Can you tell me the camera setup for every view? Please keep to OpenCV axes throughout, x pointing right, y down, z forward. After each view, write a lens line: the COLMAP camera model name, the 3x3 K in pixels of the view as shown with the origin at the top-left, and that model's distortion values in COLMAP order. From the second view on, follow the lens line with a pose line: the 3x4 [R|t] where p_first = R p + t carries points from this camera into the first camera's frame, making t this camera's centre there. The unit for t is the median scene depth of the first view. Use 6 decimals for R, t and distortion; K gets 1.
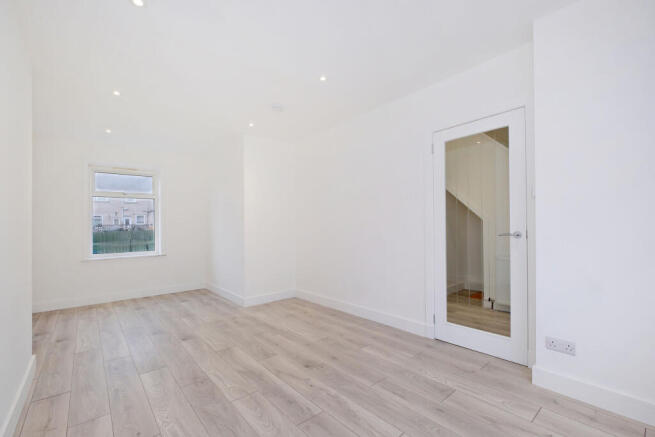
lens RADIAL K [[282.6, 0, 327.5], [0, 282.6, 218.5], [0, 0, 1]] dist [-0.006918, -0.000406]
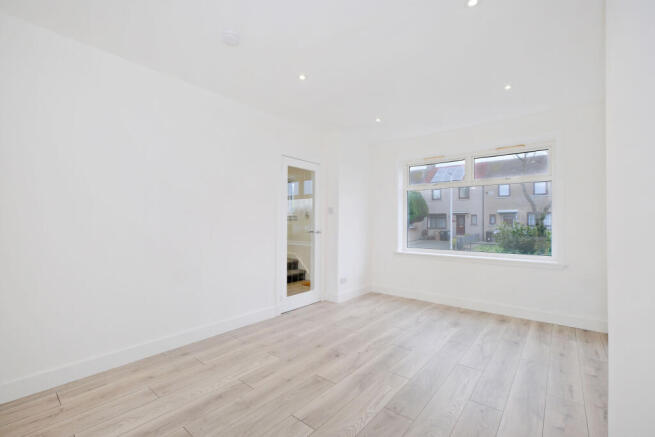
lens RADIAL K [[282.6, 0, 327.5], [0, 282.6, 218.5], [0, 0, 1]] dist [-0.006918, -0.000406]
pose [[-0.160884, 0.032232, 0.986447, -1.025721], [-0.028787, 0.998888, -0.037334, 0.032566], [-0.986553, -0.034403, -0.159777, 1.089956]]
